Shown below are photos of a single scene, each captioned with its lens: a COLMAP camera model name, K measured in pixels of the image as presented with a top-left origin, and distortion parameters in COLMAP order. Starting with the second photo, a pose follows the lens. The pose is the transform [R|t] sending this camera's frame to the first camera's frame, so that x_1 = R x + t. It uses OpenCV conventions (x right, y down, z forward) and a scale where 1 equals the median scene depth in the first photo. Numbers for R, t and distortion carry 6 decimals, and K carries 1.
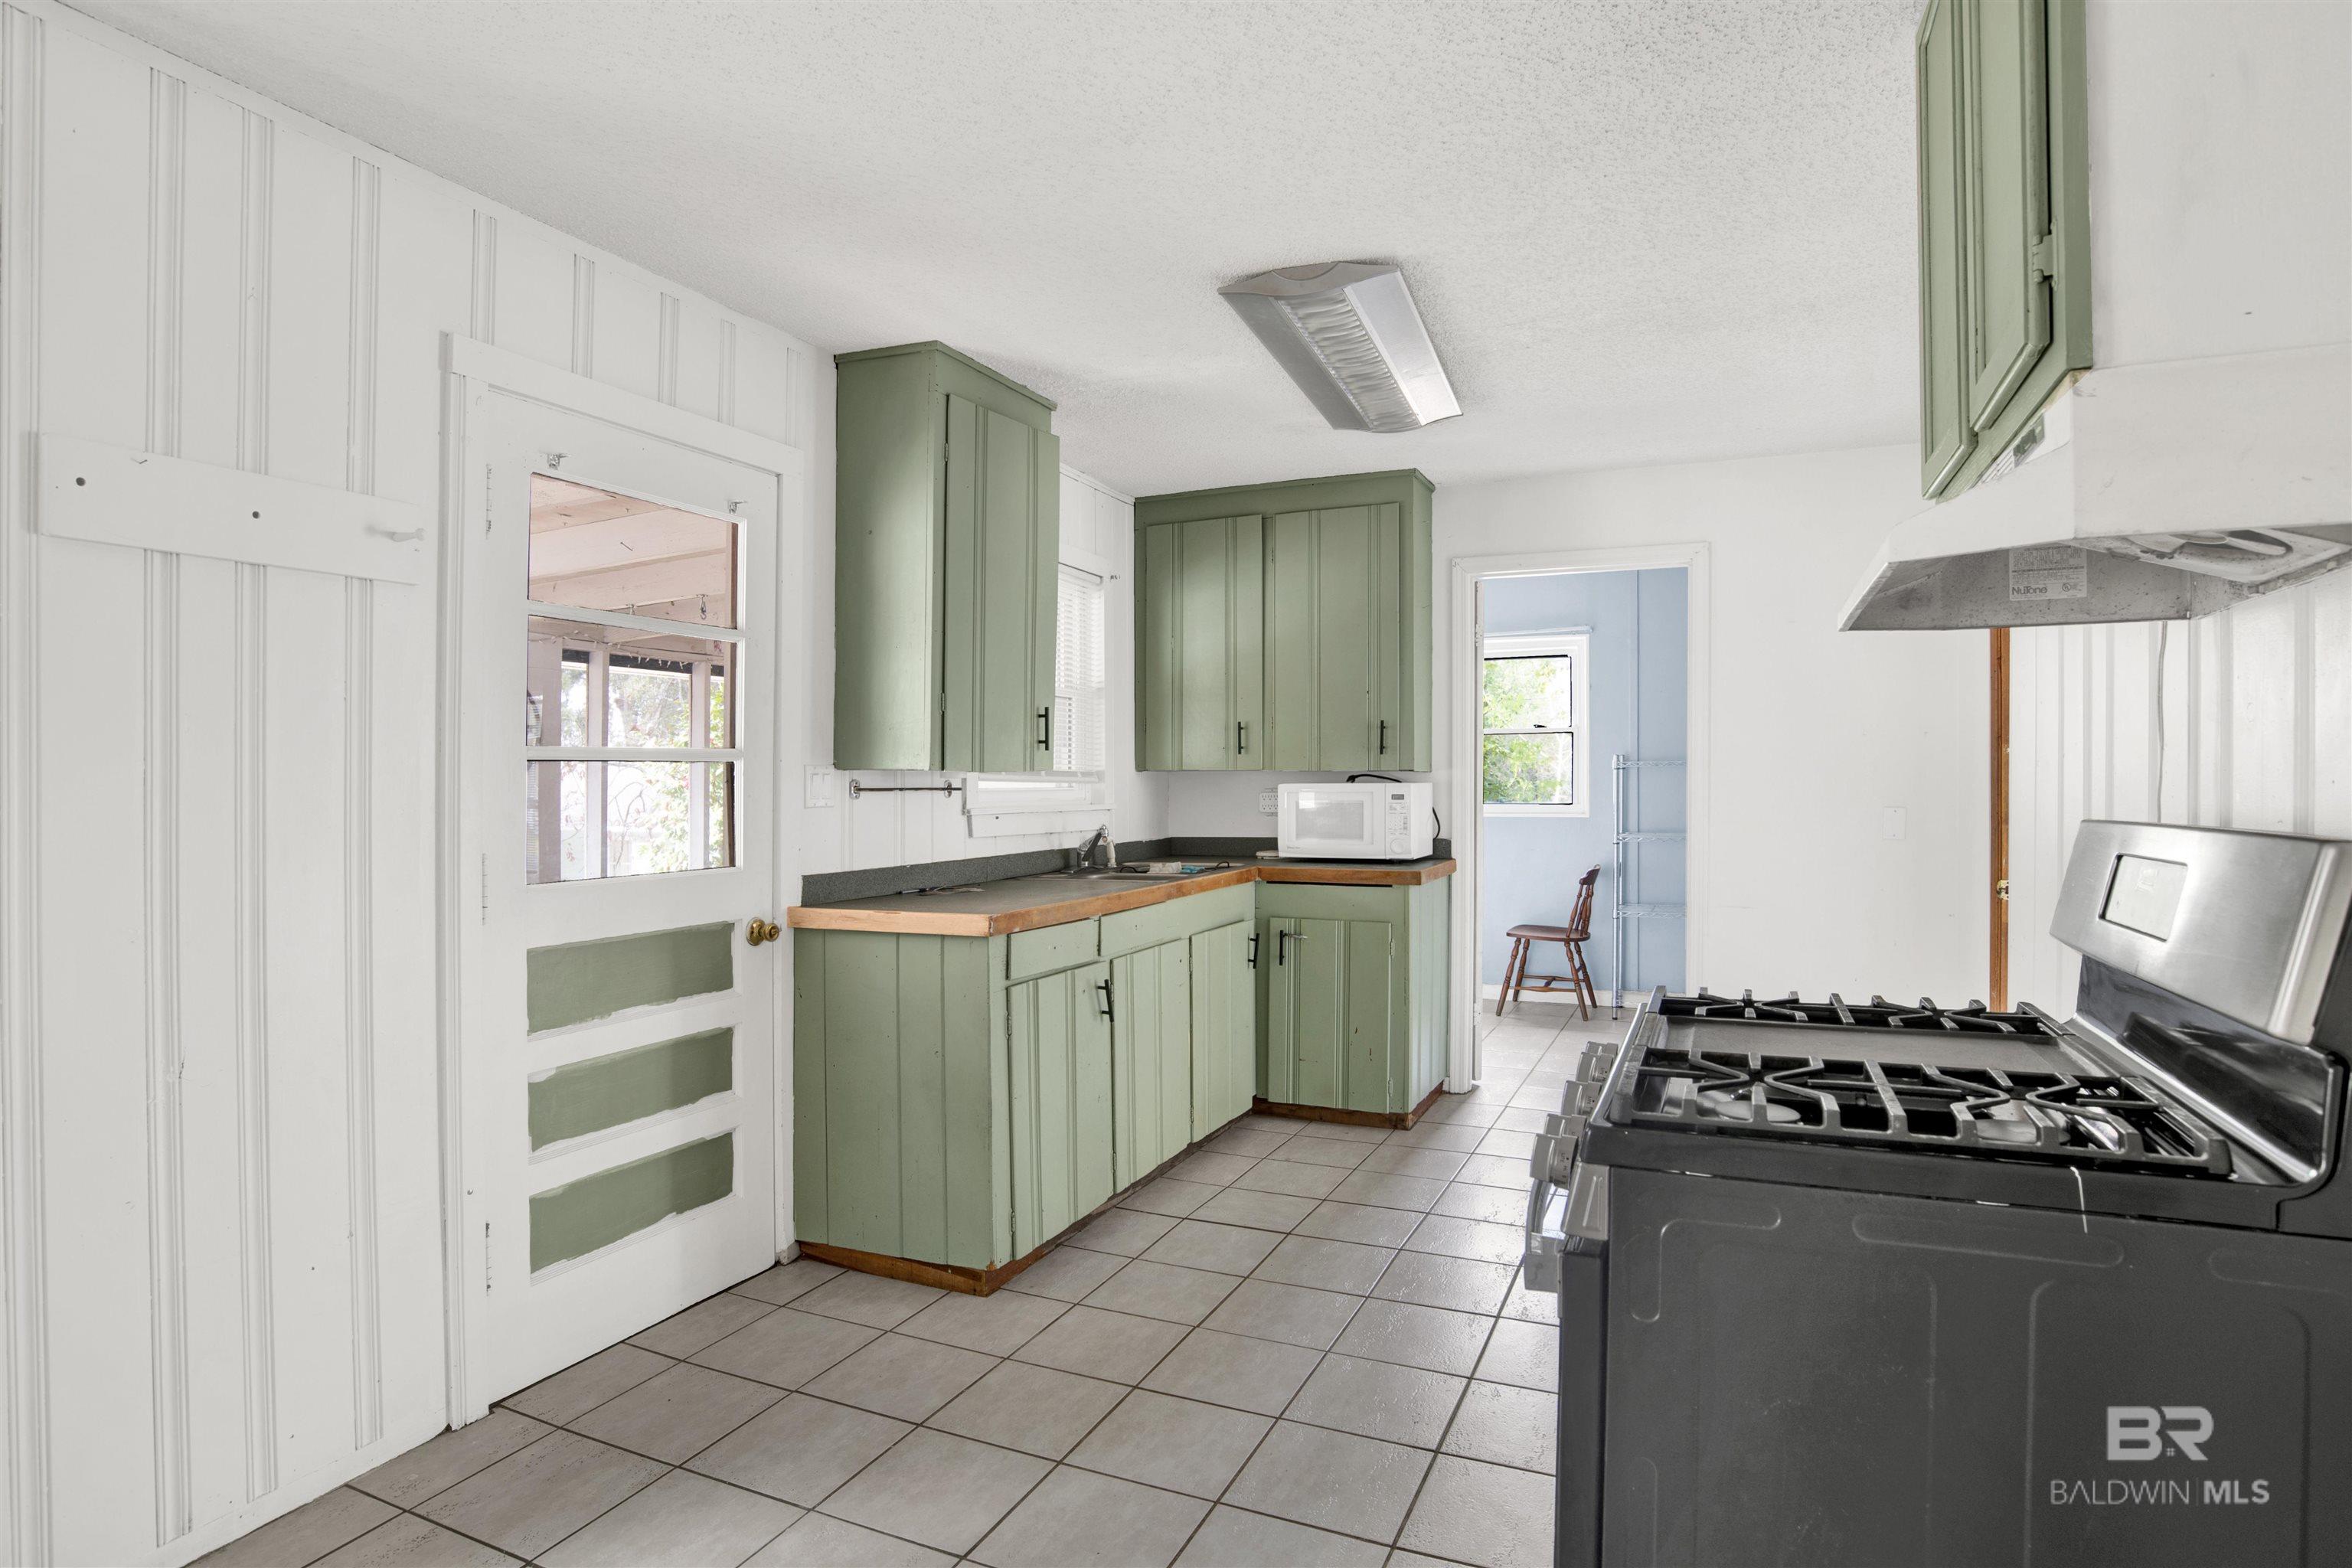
lens RADIAL K [[1250.8, 0, 1201.1], [0, 1250.8, 783.3], [0, 0, 1]] dist [-0.074252, 0.027294]
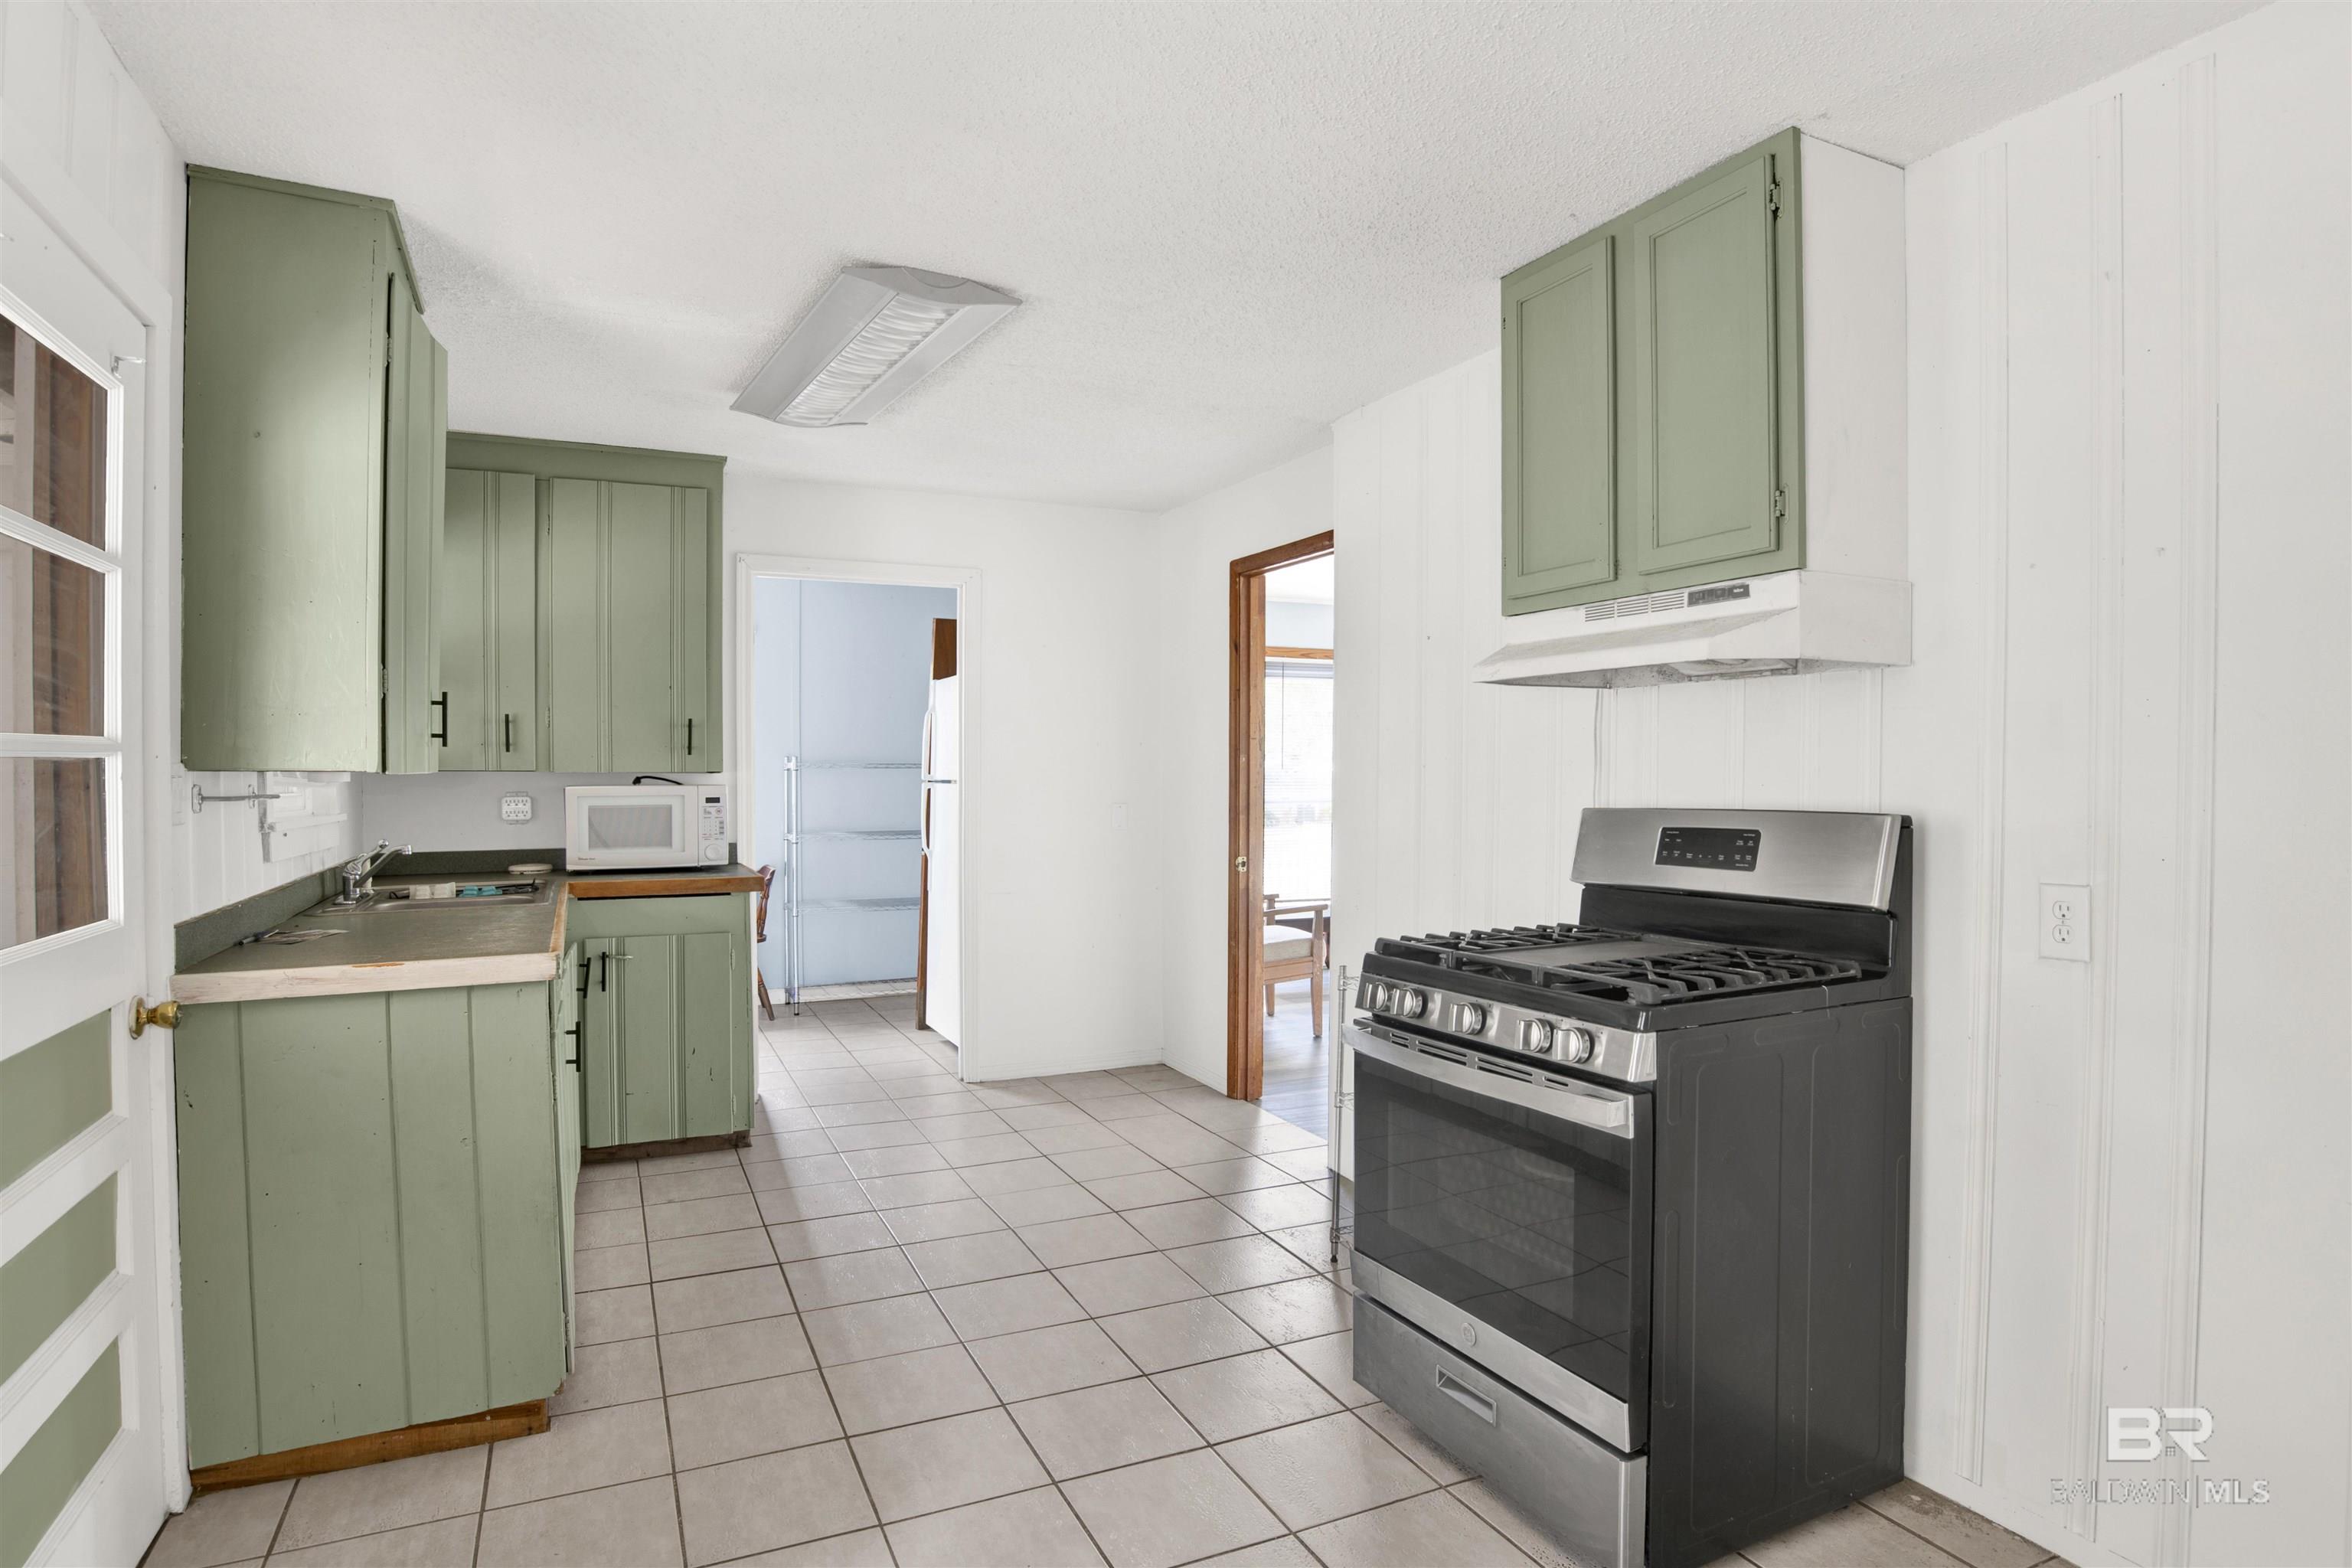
lens RADIAL K [[1250.8, 0, 1201.1], [0, 1250.8, 783.3], [0, 0, 1]] dist [-0.074252, 0.027294]
pose [[0.651936, -0.002862, 0.758268, -0.329123], [0.002536, 0.999996, 0.001595, -0.002510], [-0.758270, 0.000883, 0.651941, 0.112051]]
